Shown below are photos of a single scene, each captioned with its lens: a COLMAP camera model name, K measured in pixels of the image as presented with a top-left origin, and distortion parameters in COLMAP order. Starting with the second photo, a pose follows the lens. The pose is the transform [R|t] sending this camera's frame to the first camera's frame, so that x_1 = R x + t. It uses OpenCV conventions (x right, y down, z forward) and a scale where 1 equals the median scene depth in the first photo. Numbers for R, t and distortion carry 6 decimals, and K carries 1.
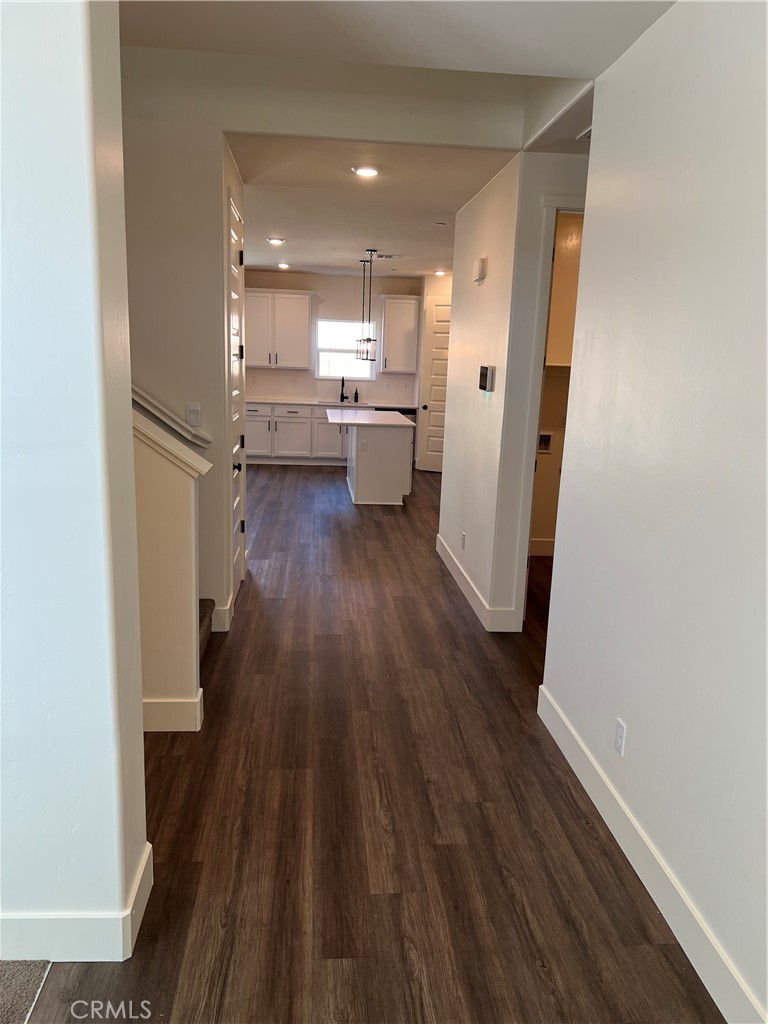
lens RADIAL K [[774.7, 0, 384.0], [0, 774.7, 512.0], [0, 0, 1]] dist [0.677914, -0.000202]
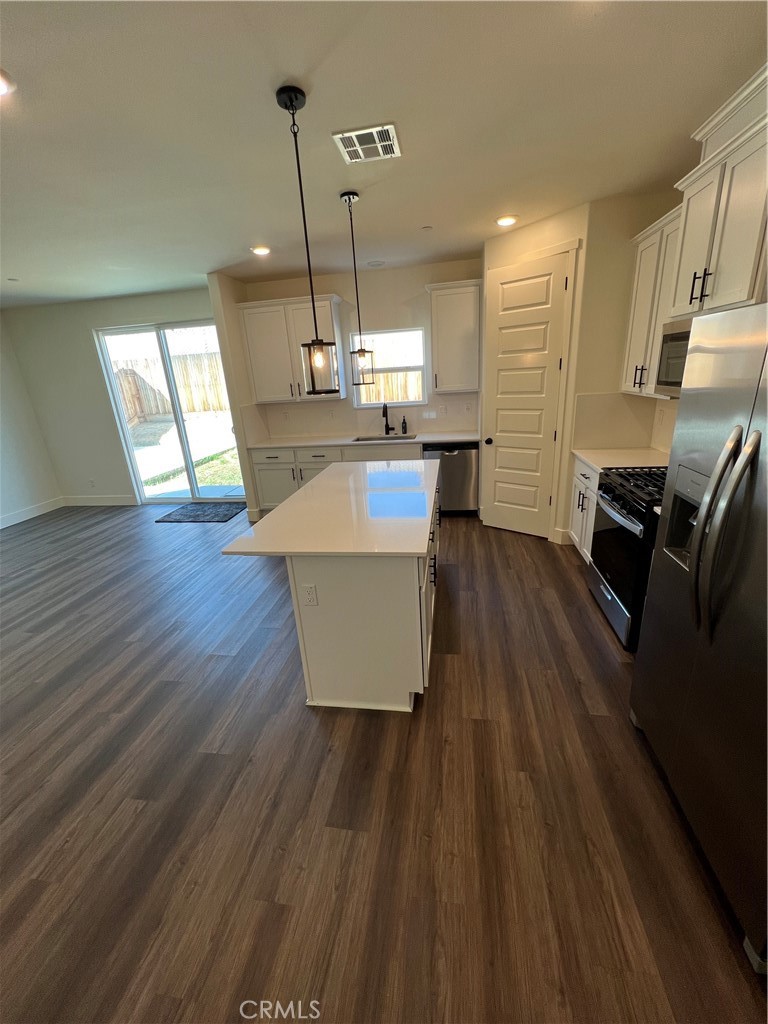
lens RADIAL K [[419.3, 0, 400.8], [0, 419.3, 510.7], [0, 0, 1]] dist [0.115891, 0.000023]
pose [[0.973780, -0.018184, -0.226764, 0.056446], [0.046578, 0.991620, 0.120497, -0.115377], [0.222673, -0.127900, 0.966467, 0.586114]]
